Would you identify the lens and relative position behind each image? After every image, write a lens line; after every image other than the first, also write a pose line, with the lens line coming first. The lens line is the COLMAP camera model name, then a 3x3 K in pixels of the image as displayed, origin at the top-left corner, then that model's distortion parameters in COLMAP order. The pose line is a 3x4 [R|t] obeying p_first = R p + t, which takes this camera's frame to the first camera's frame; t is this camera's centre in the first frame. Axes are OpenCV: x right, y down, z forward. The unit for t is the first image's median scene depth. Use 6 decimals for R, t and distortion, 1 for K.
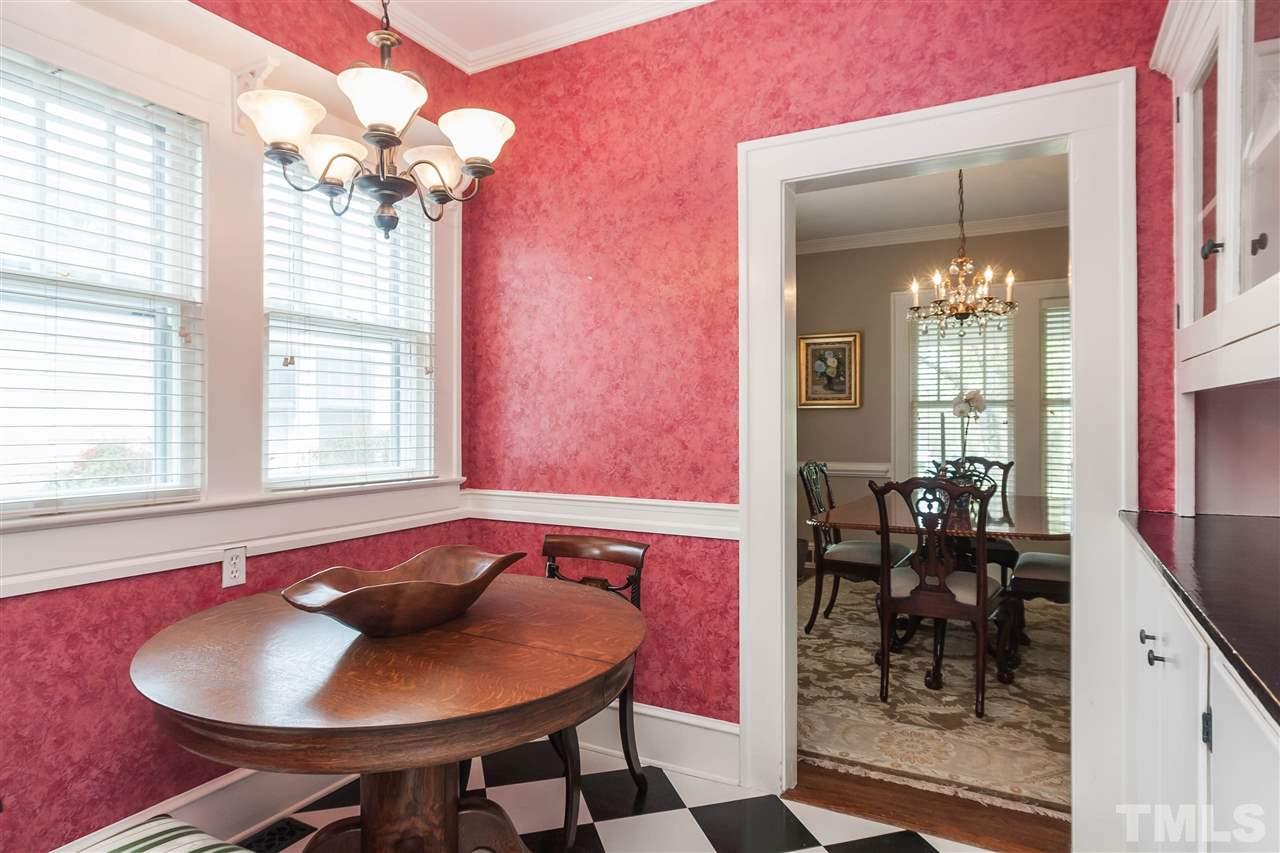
lens RADIAL K [[720.7, 0, 644.4], [0, 720.7, 419.6], [0, 0, 1]] dist [-0.019147, 0.000571]
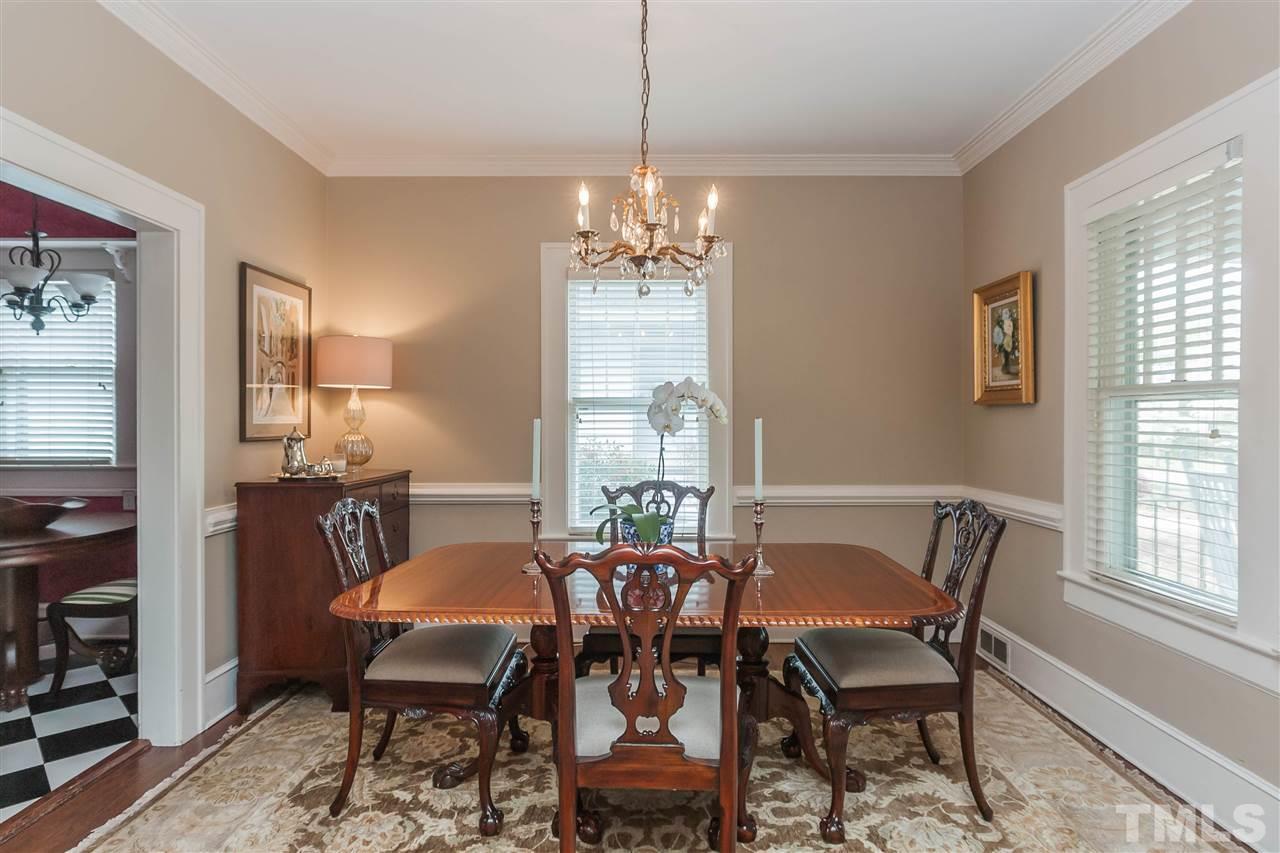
lens RADIAL K [[720.7, 0, 644.4], [0, 720.7, 419.6], [0, 0, 1]] dist [-0.019147, 0.000571]
pose [[0.480189, -0.000766, -0.877165, 0.648660], [0.004311, 0.999990, 0.001487, -0.005246], [0.877154, -0.004495, 0.480187, 0.459510]]
